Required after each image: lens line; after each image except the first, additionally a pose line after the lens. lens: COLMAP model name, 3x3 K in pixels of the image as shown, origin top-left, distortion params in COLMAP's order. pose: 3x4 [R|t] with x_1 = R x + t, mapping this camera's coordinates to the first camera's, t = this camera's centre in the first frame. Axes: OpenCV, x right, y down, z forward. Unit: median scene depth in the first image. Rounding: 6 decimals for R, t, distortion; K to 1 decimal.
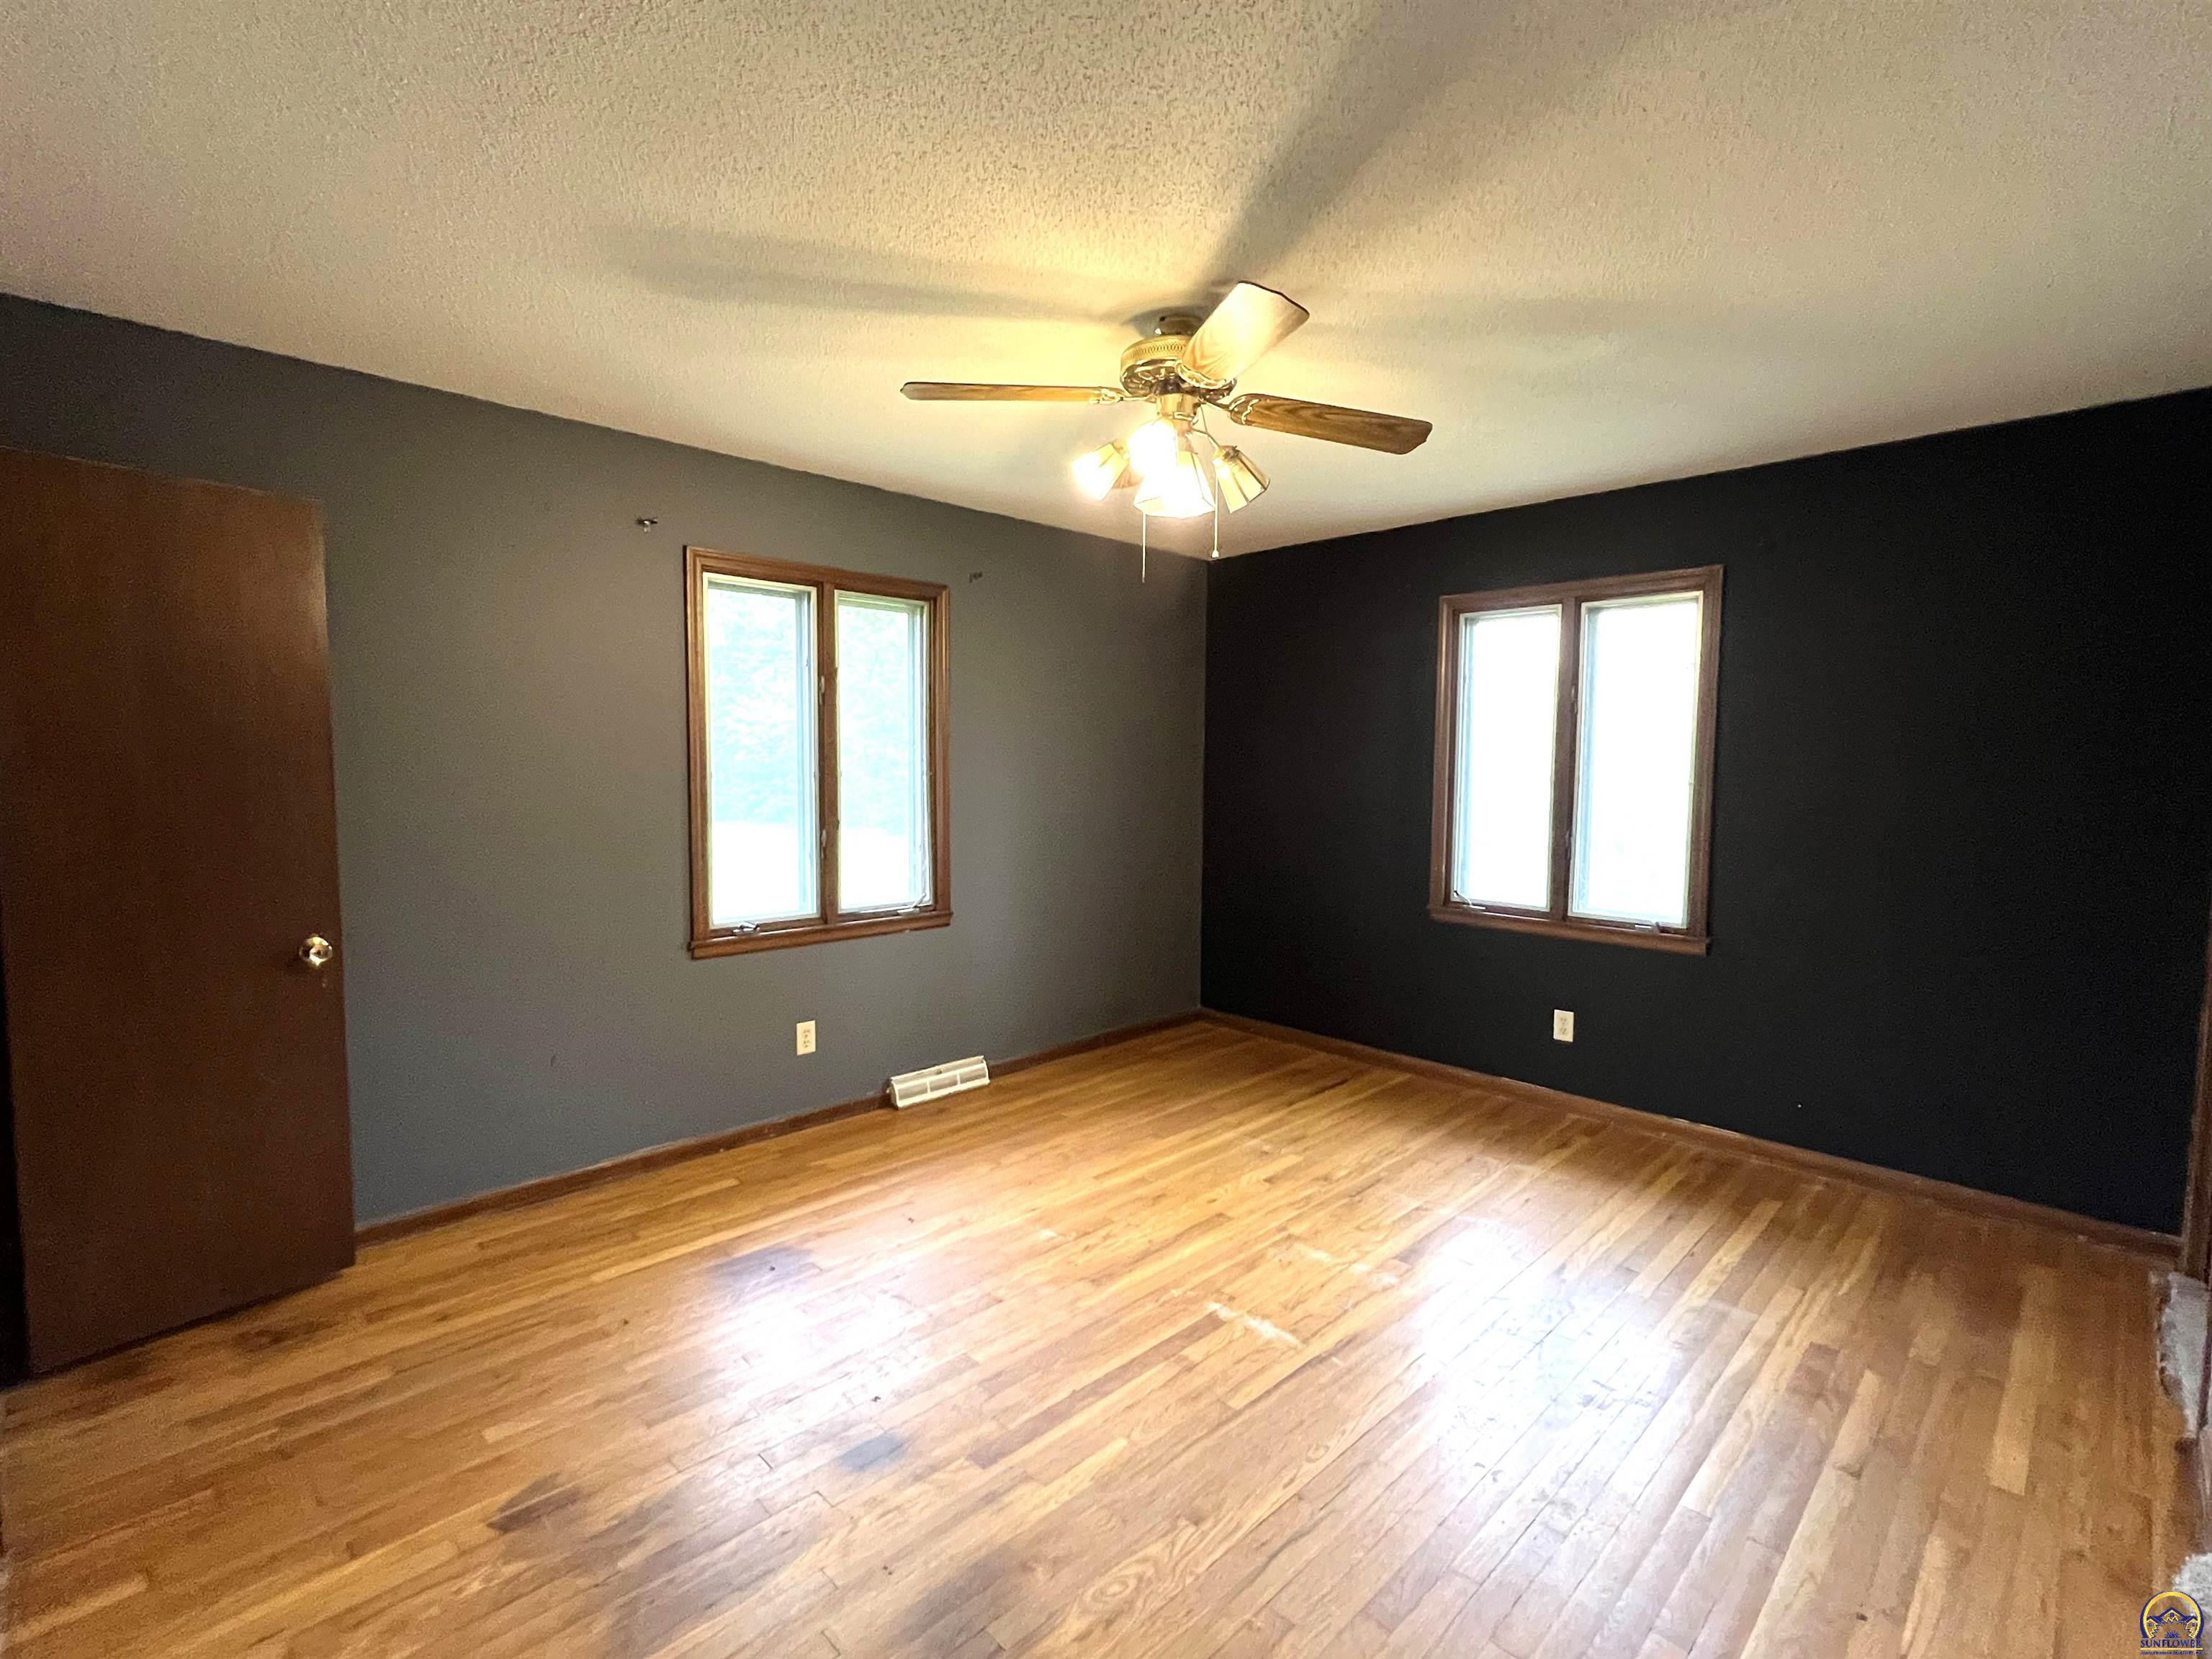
lens RADIAL K [[984.6, 0, 1107.1], [0, 984.6, 828.2], [0, 0, 1]] dist [0.001347, 0.000232]
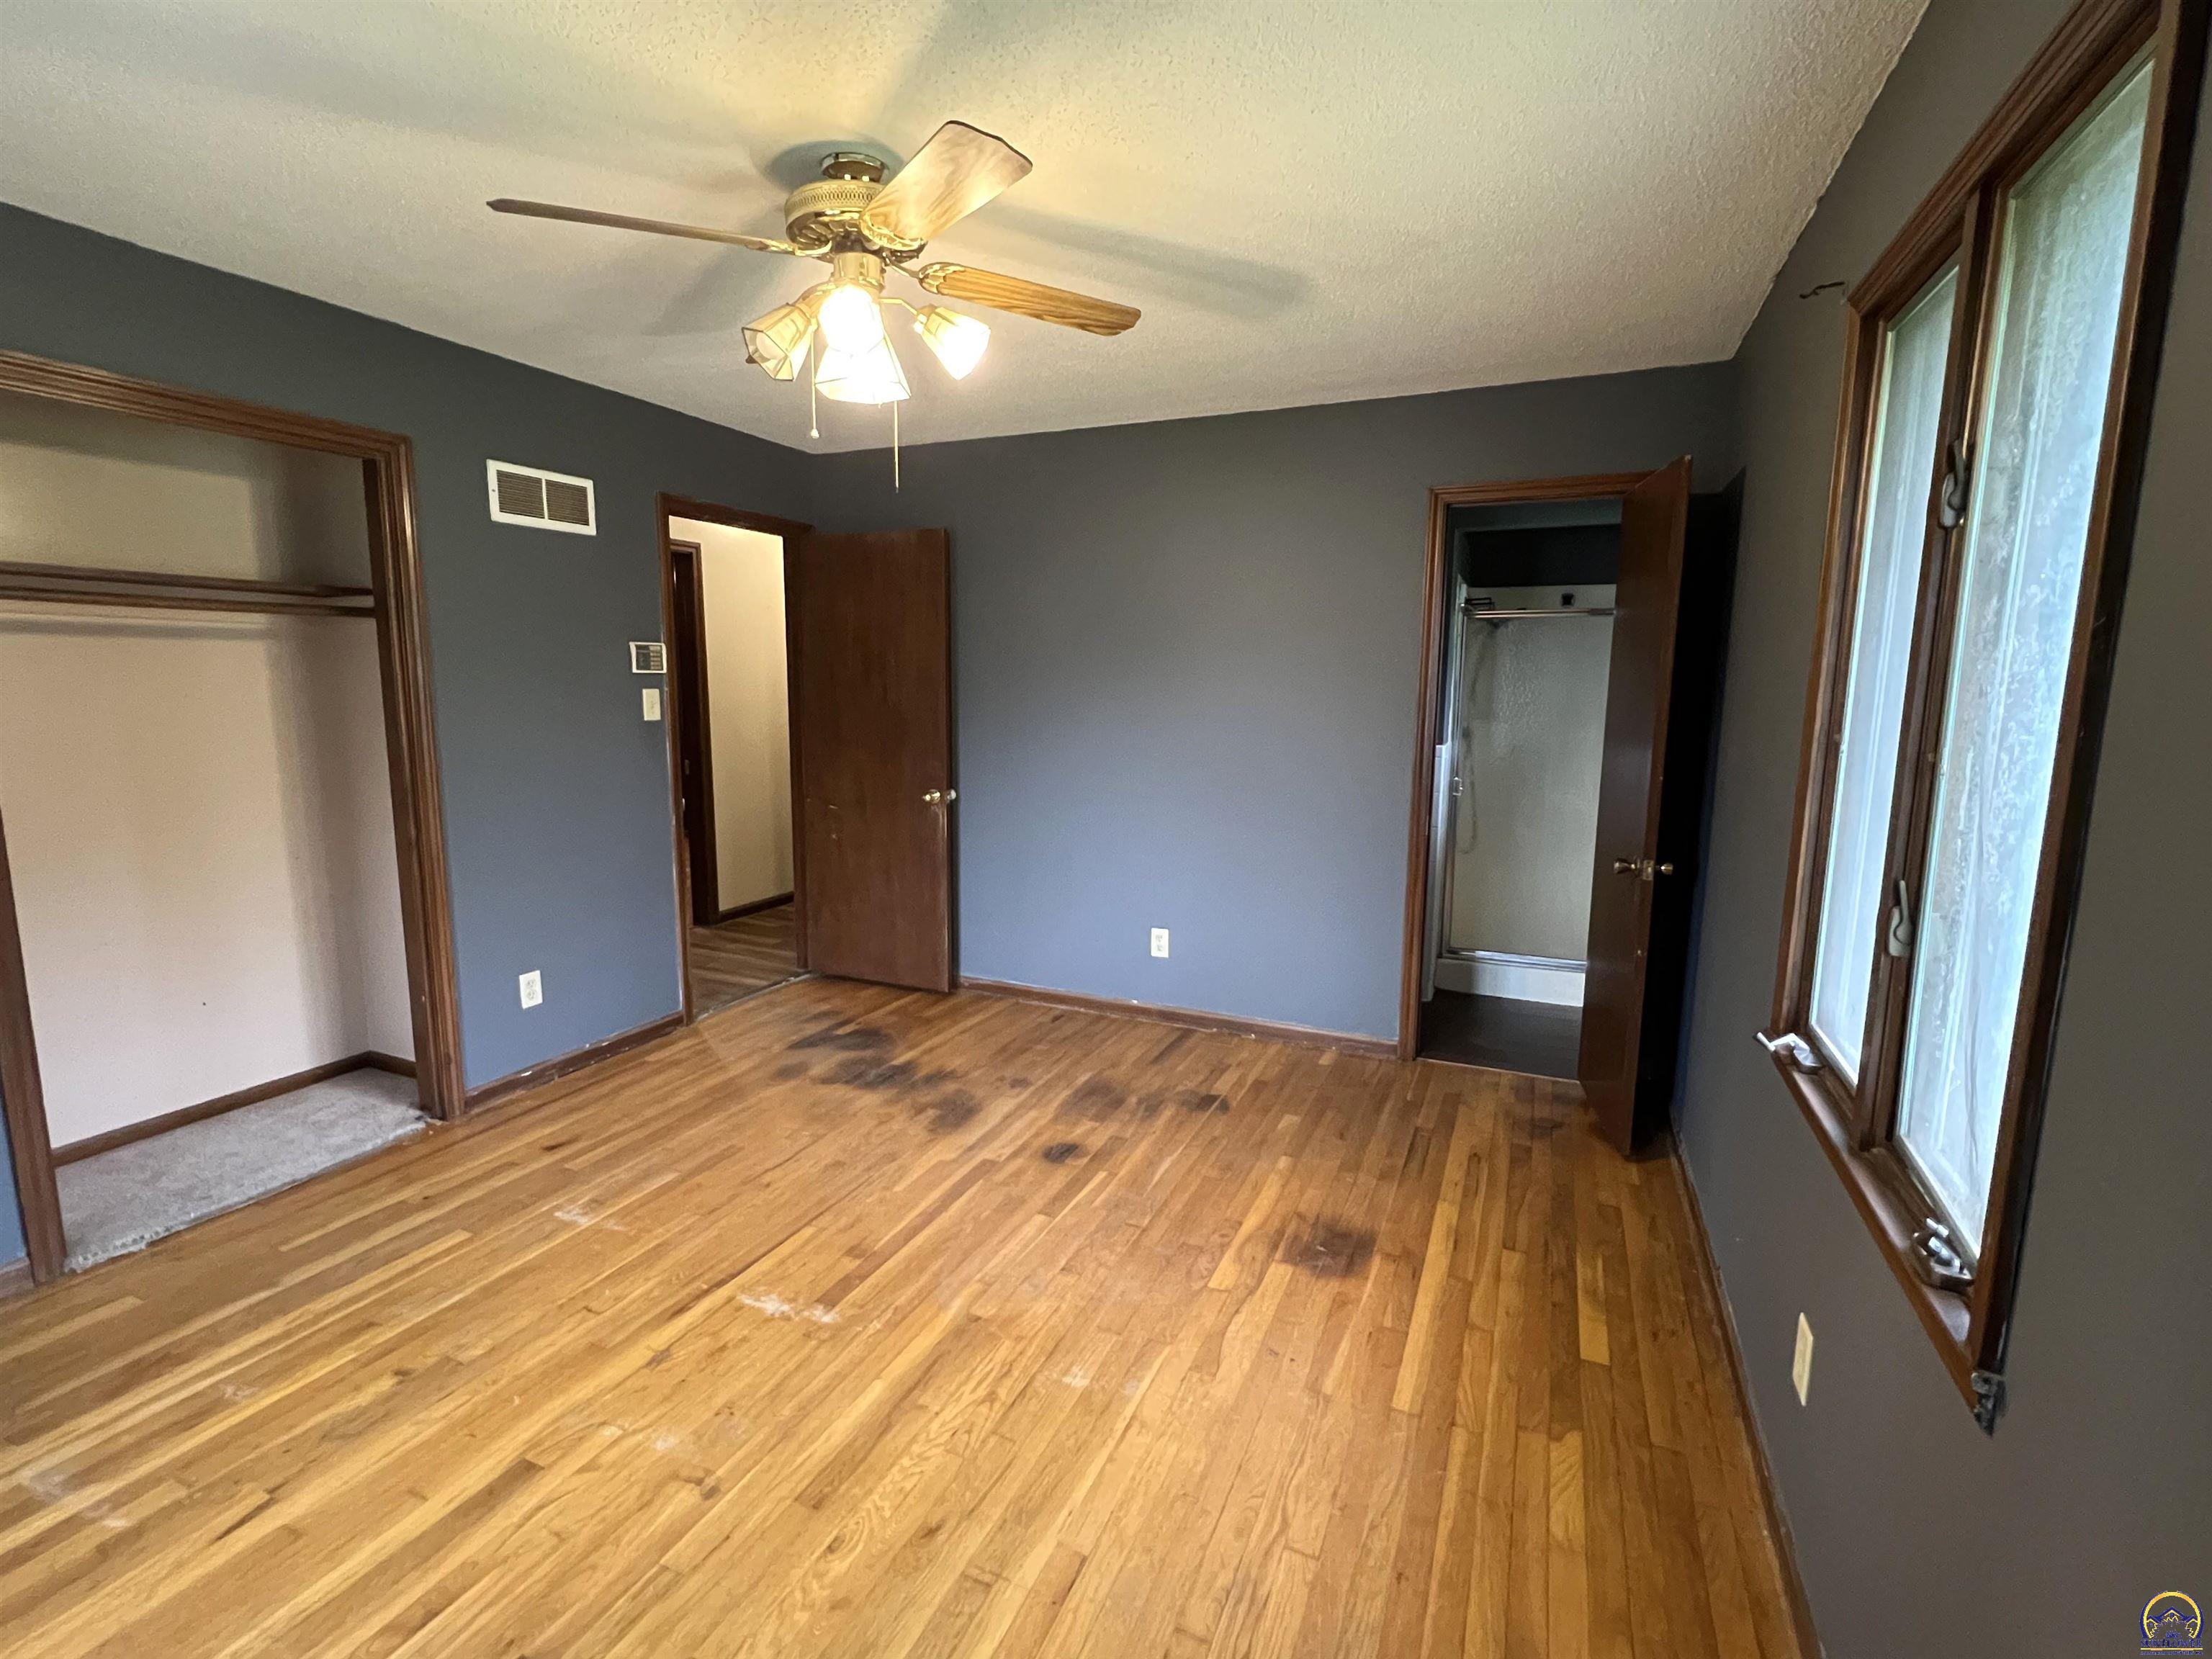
lens RADIAL K [[984.6, 0, 1105.7], [0, 984.6, 824.7], [0, 0, 1]] dist [0.001347, 0.000232]
pose [[-0.928047, 0.035948, -0.370724, 0.194725], [-0.043877, 0.977850, 0.204658, -0.137880], [0.369870, 0.206199, -0.905913, 1.847814]]
